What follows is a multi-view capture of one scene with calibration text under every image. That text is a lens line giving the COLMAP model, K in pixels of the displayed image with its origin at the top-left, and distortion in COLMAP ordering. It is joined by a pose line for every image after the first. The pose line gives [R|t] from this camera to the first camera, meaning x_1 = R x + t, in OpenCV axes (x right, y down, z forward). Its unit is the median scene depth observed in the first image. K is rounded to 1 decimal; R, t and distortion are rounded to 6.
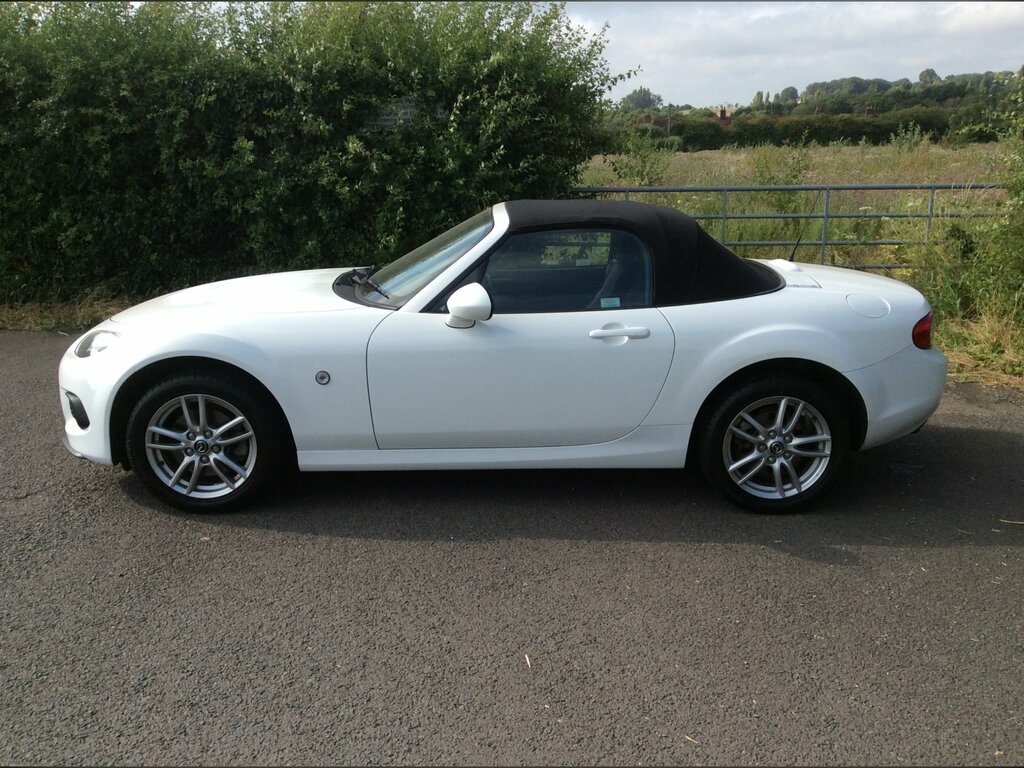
lens RADIAL K [[928.5, 0, 520.4], [0, 928.5, 385.6], [0, 0, 1]] dist [0.088805, -0.163702]
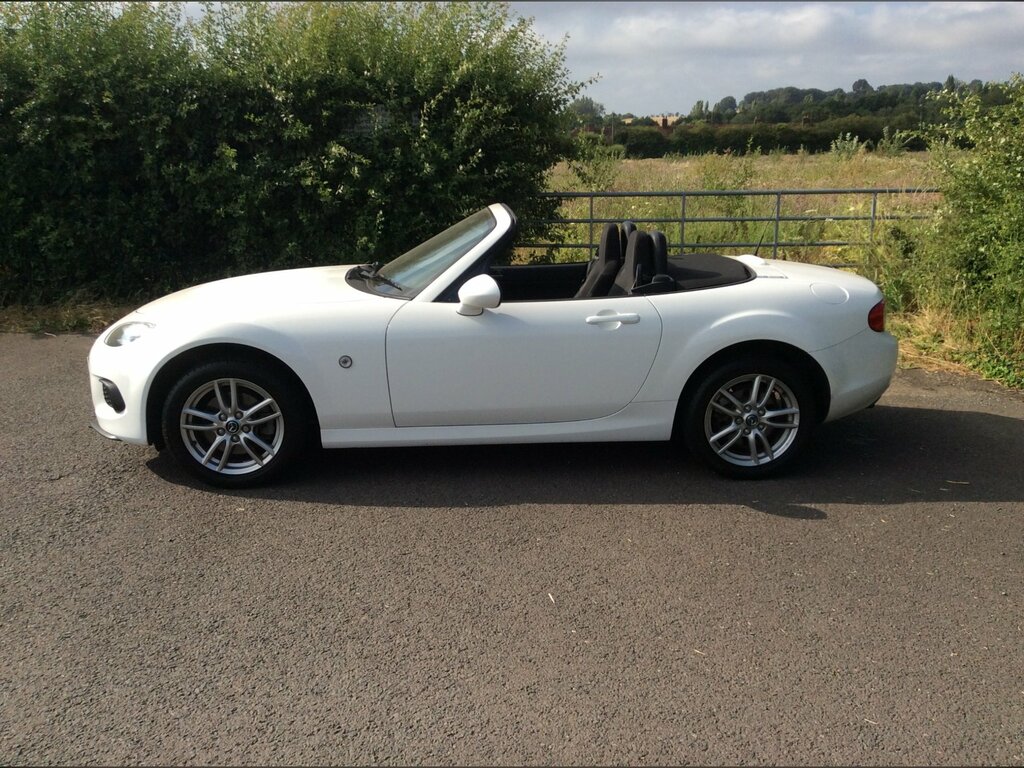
lens RADIAL K [[928.5, 0, 520.4], [0, 928.5, 385.6], [0, 0, 1]] dist [0.088805, -0.163702]
pose [[0.998326, -0.012713, 0.056430, -0.064023], [0.013155, 0.999886, -0.007460, 0.028704], [-0.056329, 0.008190, 0.998379, -0.101341]]
